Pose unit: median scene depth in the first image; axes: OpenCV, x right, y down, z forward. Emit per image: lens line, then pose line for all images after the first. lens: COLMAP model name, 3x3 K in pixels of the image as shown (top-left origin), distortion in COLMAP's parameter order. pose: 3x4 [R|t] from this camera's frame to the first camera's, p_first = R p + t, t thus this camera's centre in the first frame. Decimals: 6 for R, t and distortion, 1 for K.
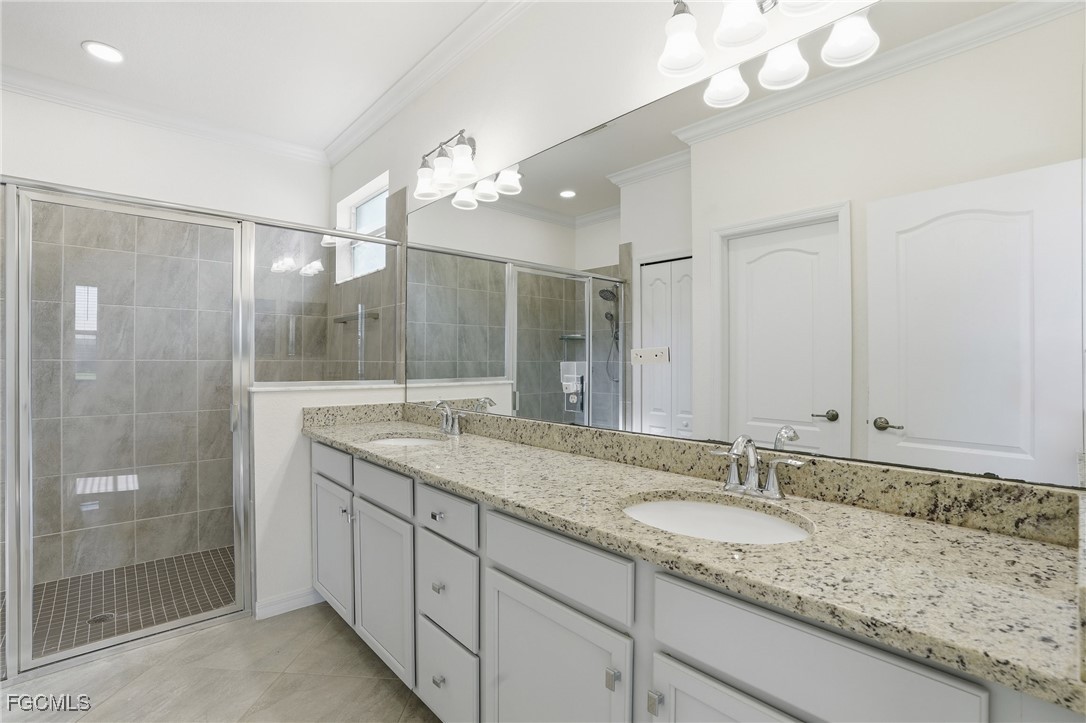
lens RADIAL K [[502.4, 0, 539.9], [0, 502.4, 360.0], [0, 0, 1]] dist [-0.036746, 0.001074]
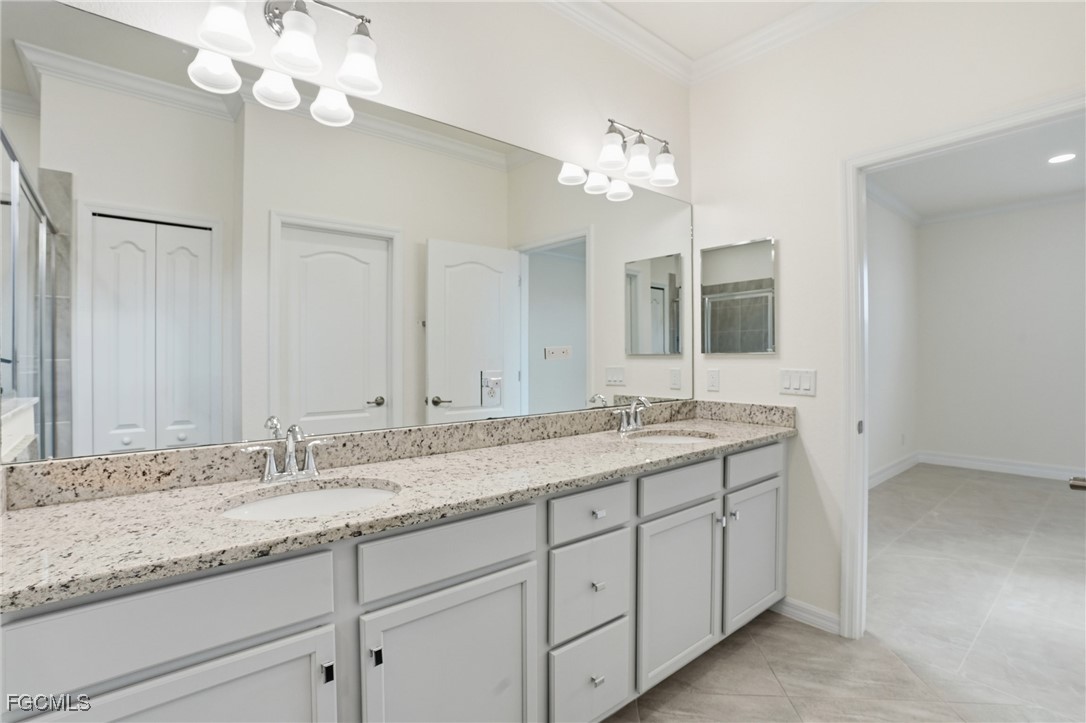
lens RADIAL K [[502.4, 0, 539.9], [0, 502.4, 360.0], [0, 0, 1]] dist [-0.036746, 0.001074]
pose [[0.038564, -0.009302, 0.999213, -1.027251], [-0.001322, 0.999955, 0.009360, -0.002290], [-0.999255, -0.001682, 0.038550, 0.921412]]
